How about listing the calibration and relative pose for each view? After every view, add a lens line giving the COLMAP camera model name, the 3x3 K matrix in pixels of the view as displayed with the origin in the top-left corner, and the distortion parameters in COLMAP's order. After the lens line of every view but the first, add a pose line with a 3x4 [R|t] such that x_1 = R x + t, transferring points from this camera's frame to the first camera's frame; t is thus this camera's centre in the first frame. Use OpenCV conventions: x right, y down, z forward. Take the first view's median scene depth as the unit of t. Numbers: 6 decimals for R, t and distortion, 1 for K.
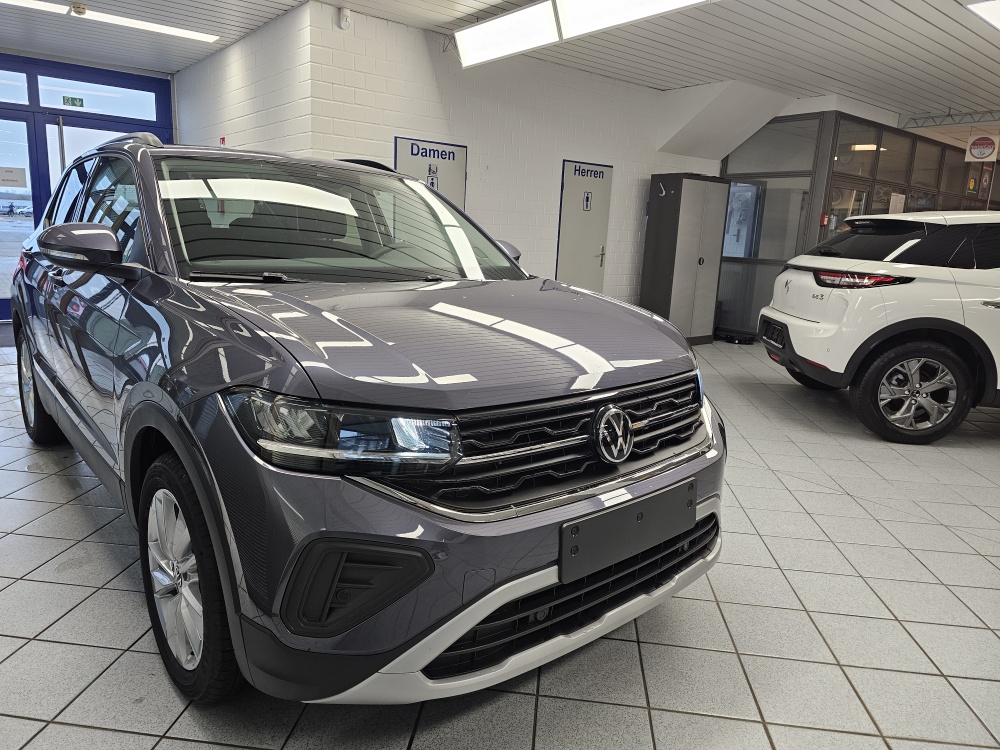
lens RADIAL K [[669.6, 0, 501.2], [0, 669.6, 379.8], [0, 0, 1]] dist [0.005170, -0.008408]
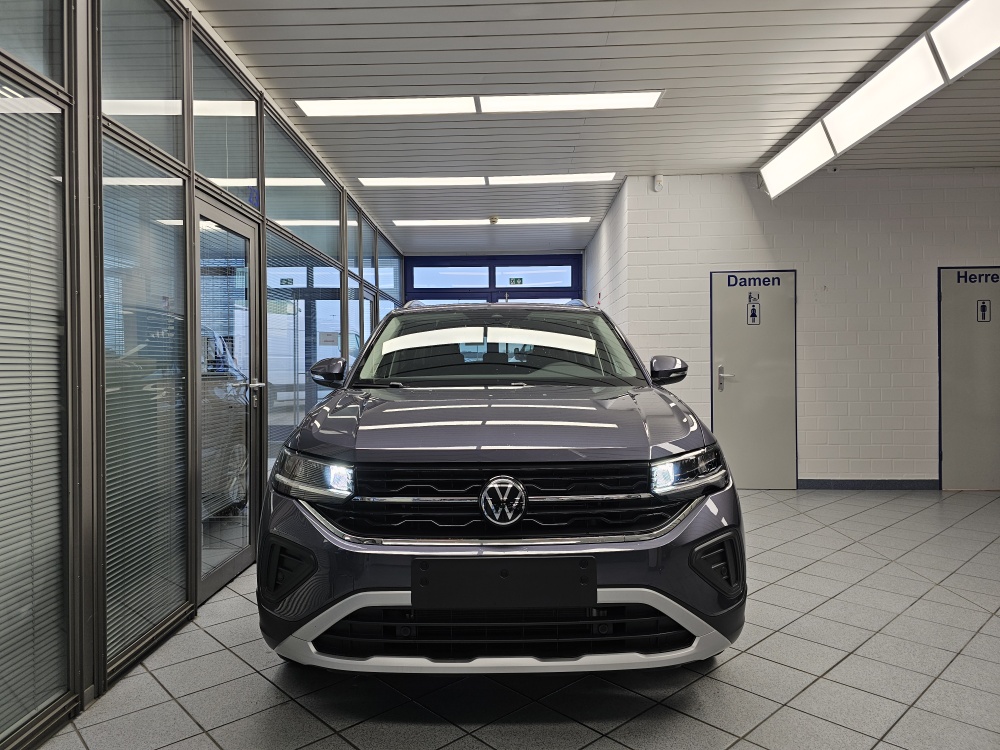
lens RADIAL K [[669.6, 0, 505.2], [0, 669.6, 378.0], [0, 0, 1]] dist [0.005170, -0.008408]
pose [[0.745397, -0.040399, -0.665395, 0.289274], [-0.103282, 0.979110, -0.175146, 0.024762], [0.658571, 0.199277, 0.725654, 0.035333]]
